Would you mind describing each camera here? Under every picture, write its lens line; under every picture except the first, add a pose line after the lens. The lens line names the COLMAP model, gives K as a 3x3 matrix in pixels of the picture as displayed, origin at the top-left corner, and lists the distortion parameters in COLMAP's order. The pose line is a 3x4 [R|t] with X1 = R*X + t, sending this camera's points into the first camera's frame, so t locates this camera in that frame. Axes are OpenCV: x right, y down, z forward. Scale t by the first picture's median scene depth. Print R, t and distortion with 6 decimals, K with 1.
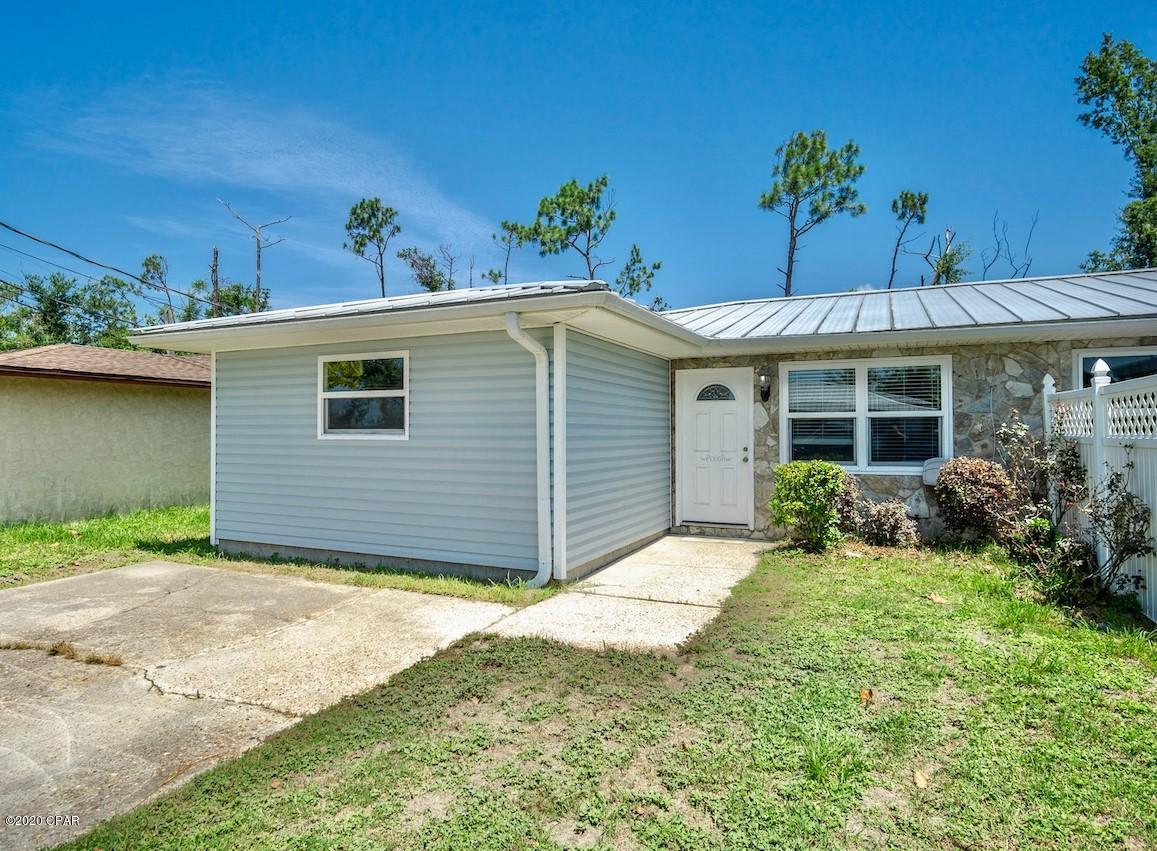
lens RADIAL K [[667.6, 0, 578.5], [0, 667.6, 425.5], [0, 0, 1]] dist [-0.023260, 0.001847]
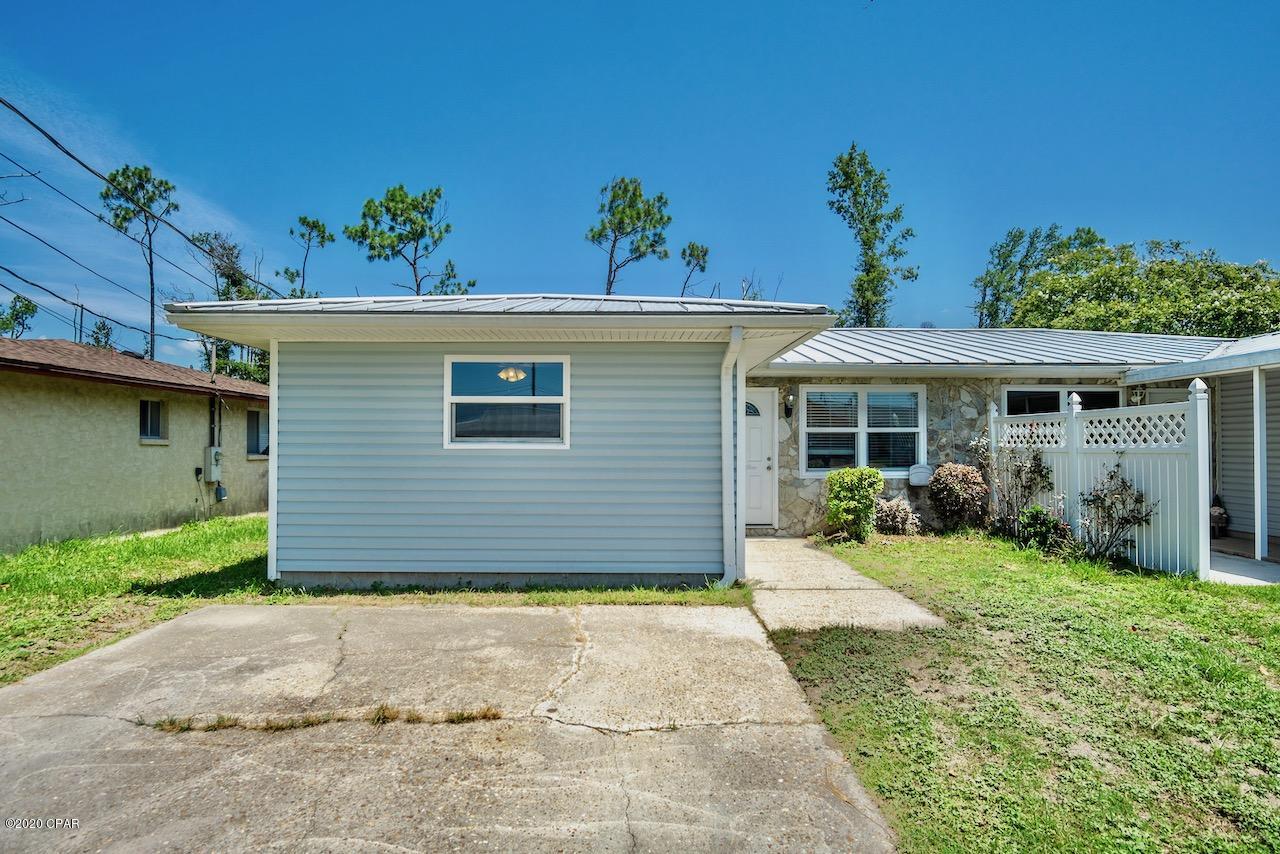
lens RADIAL K [[638.4, 0, 638.8], [0, 638.4, 438.7], [0, 0, 1]] dist [-0.014377, -0.000187]
pose [[0.906955, 0.008433, 0.421144, -0.337373], [-0.006598, 0.999961, -0.005814, 0.007044], [-0.421176, 0.002494, 0.906975, 0.077948]]
